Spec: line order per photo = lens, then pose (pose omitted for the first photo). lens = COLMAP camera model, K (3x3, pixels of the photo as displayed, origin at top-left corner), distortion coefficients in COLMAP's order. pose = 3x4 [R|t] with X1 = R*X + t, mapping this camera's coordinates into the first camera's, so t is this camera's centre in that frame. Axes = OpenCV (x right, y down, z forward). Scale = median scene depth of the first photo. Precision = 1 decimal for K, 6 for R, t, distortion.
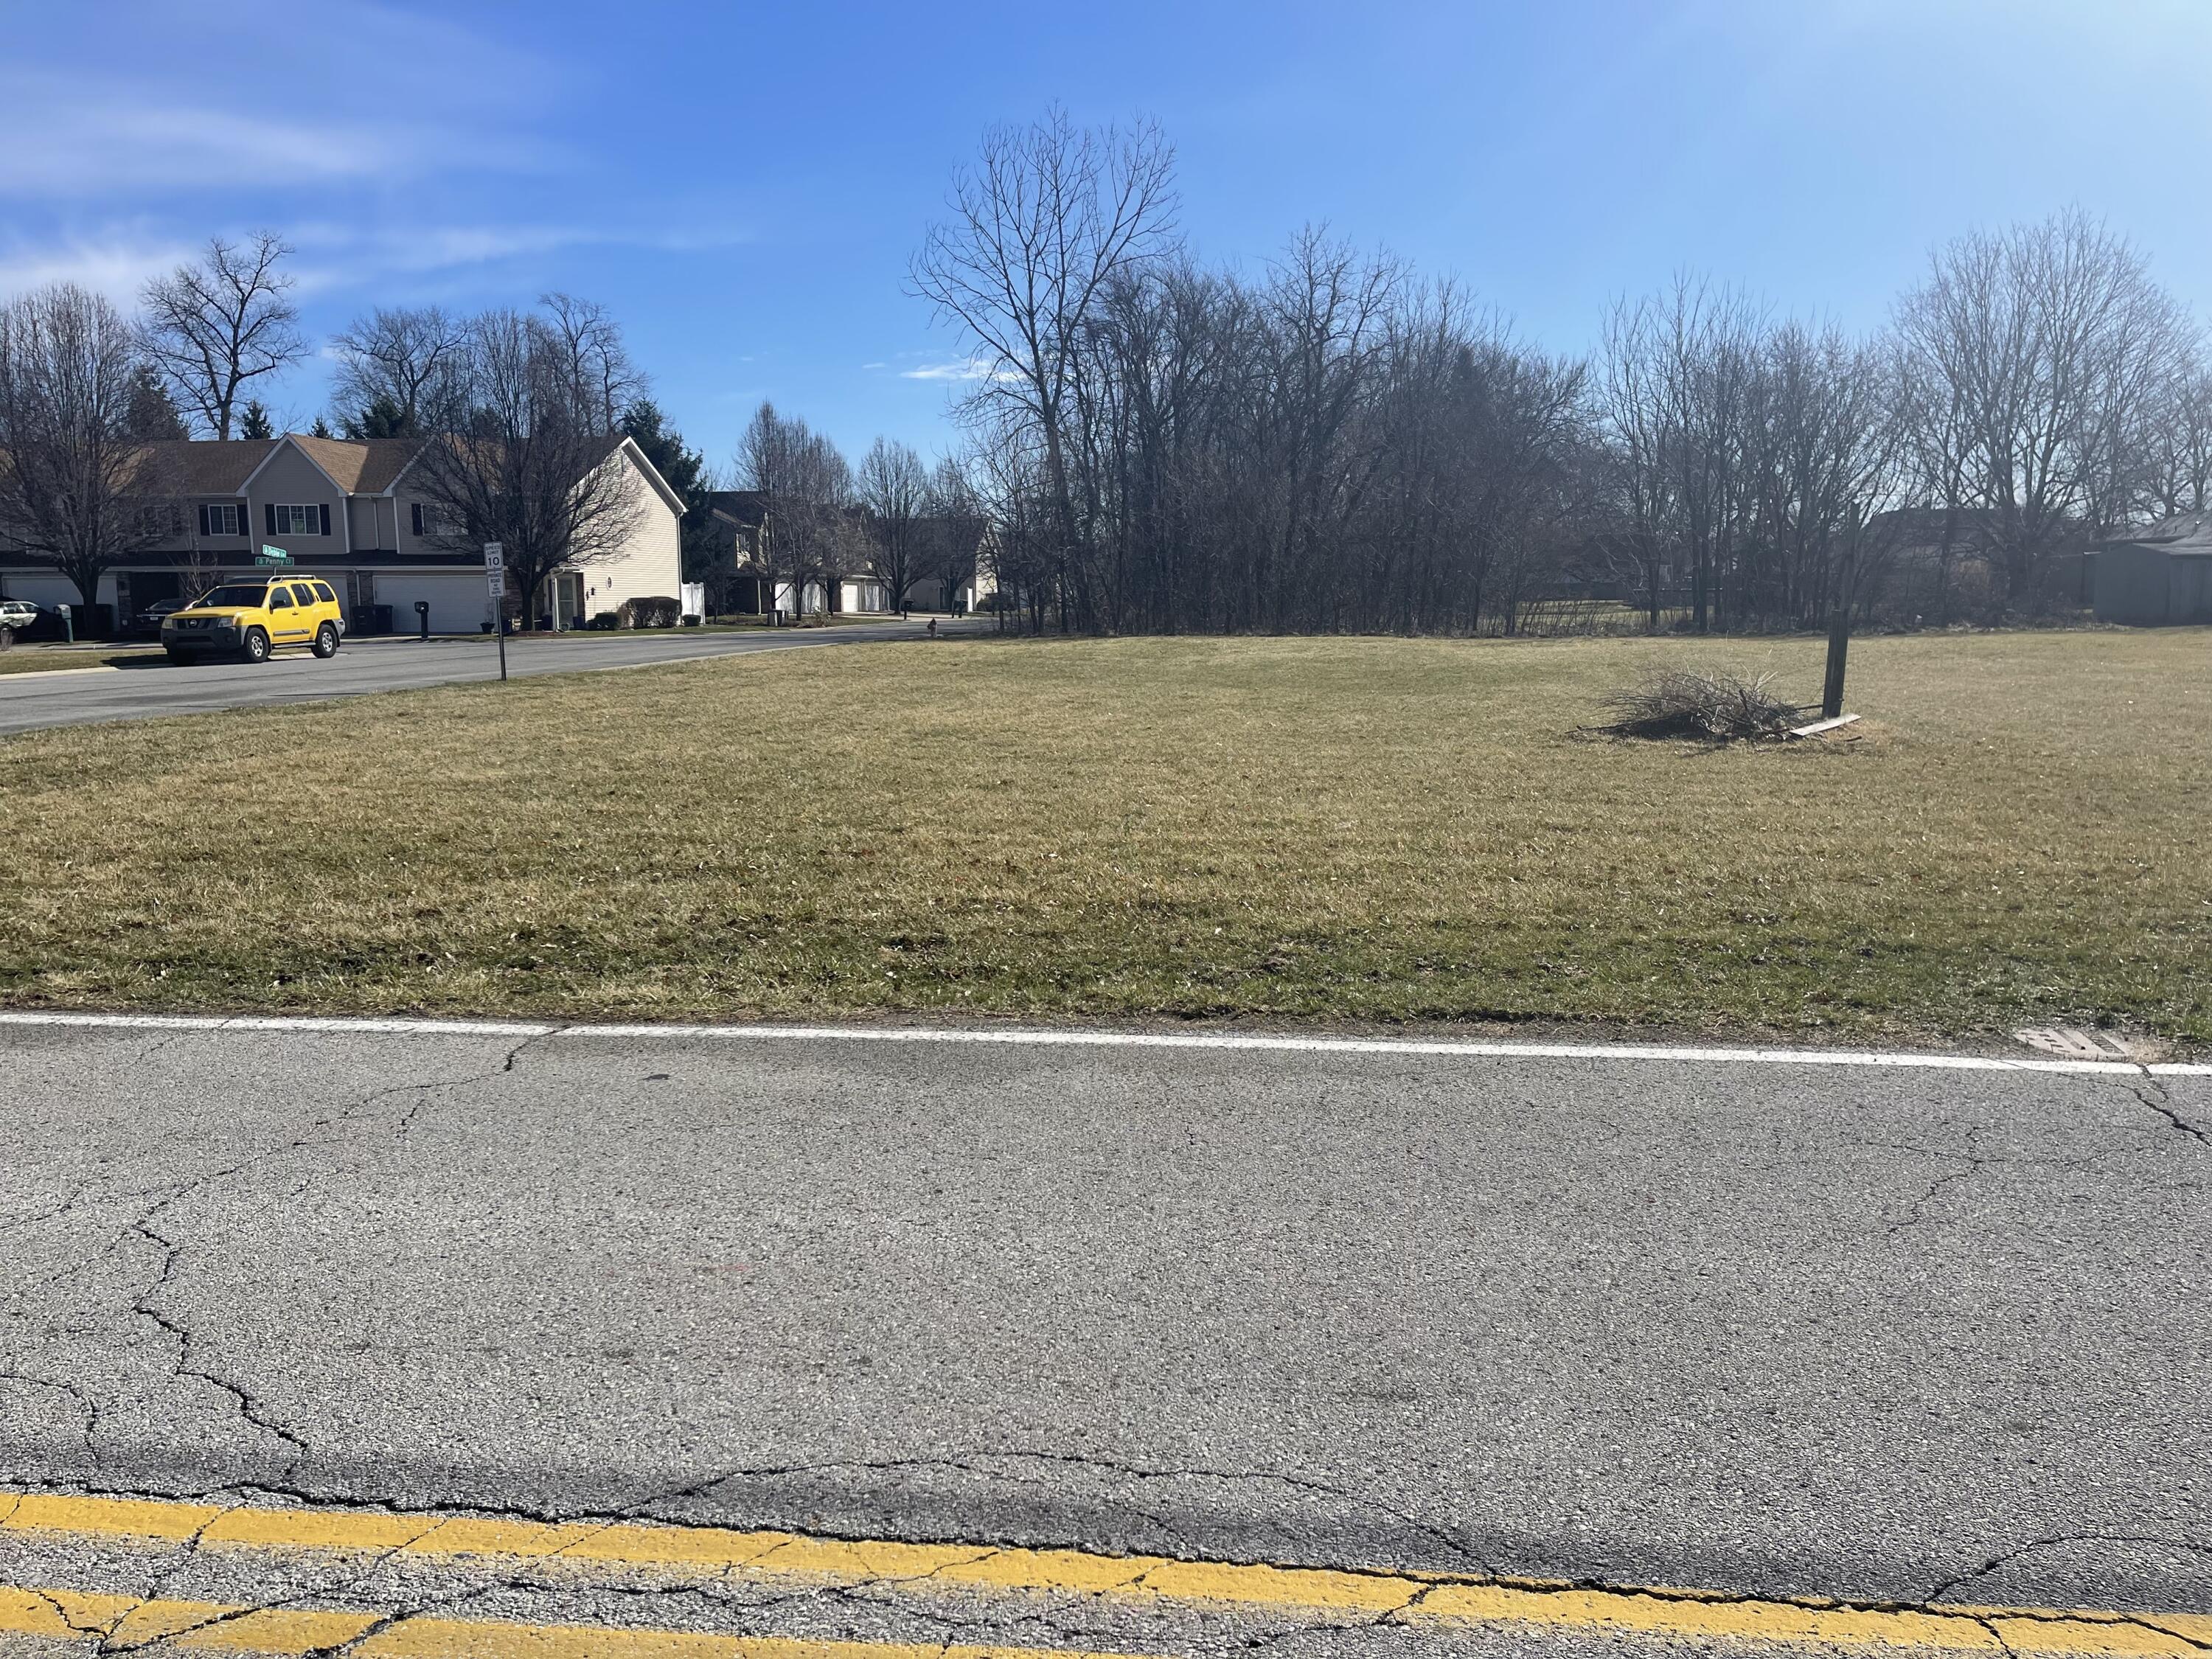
lens RADIAL K [[1640.5, 0, 1106.0], [0, 1640.5, 829.5], [0, 0, 1]] dist [0.078603, -0.101728]
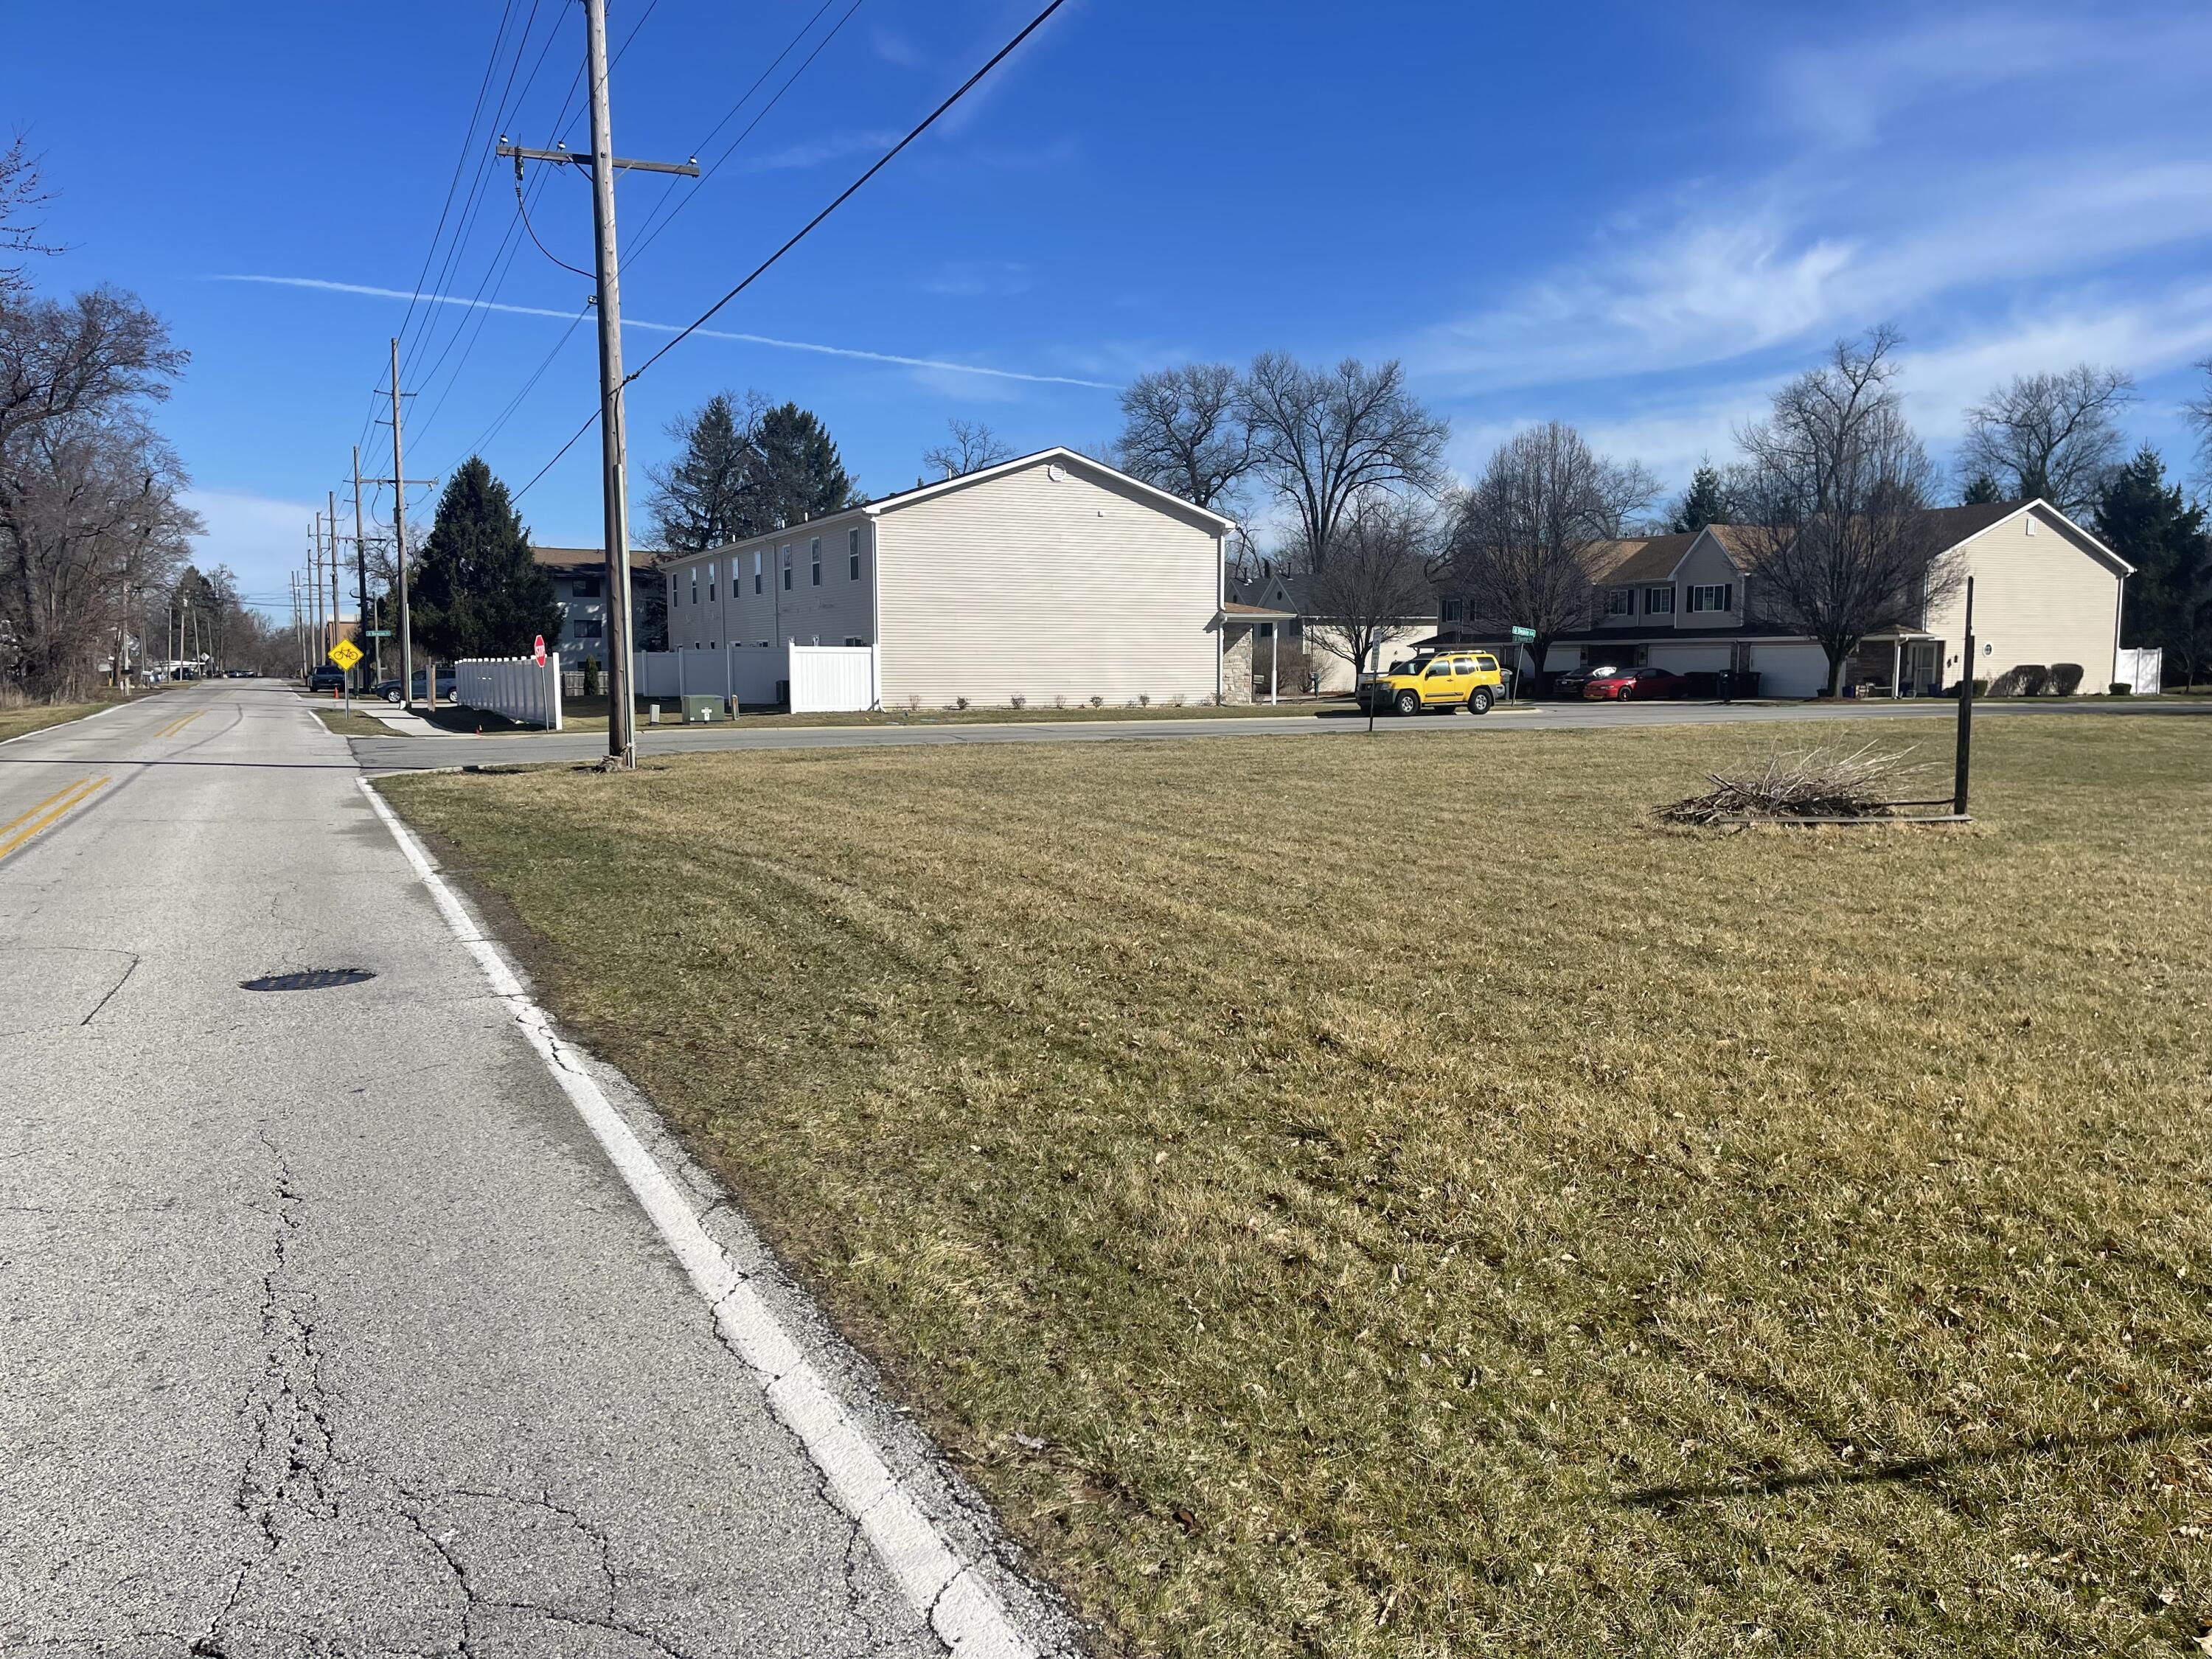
lens RADIAL K [[1640.5, 0, 1106.0], [0, 1640.5, 829.5], [0, 0, 1]] dist [0.078603, -0.101728]
pose [[0.531045, 0.086881, -0.842878, 0.287708], [-0.118701, 0.992549, 0.027522, -0.009247], [0.838988, 0.085435, 0.537401, 0.044741]]
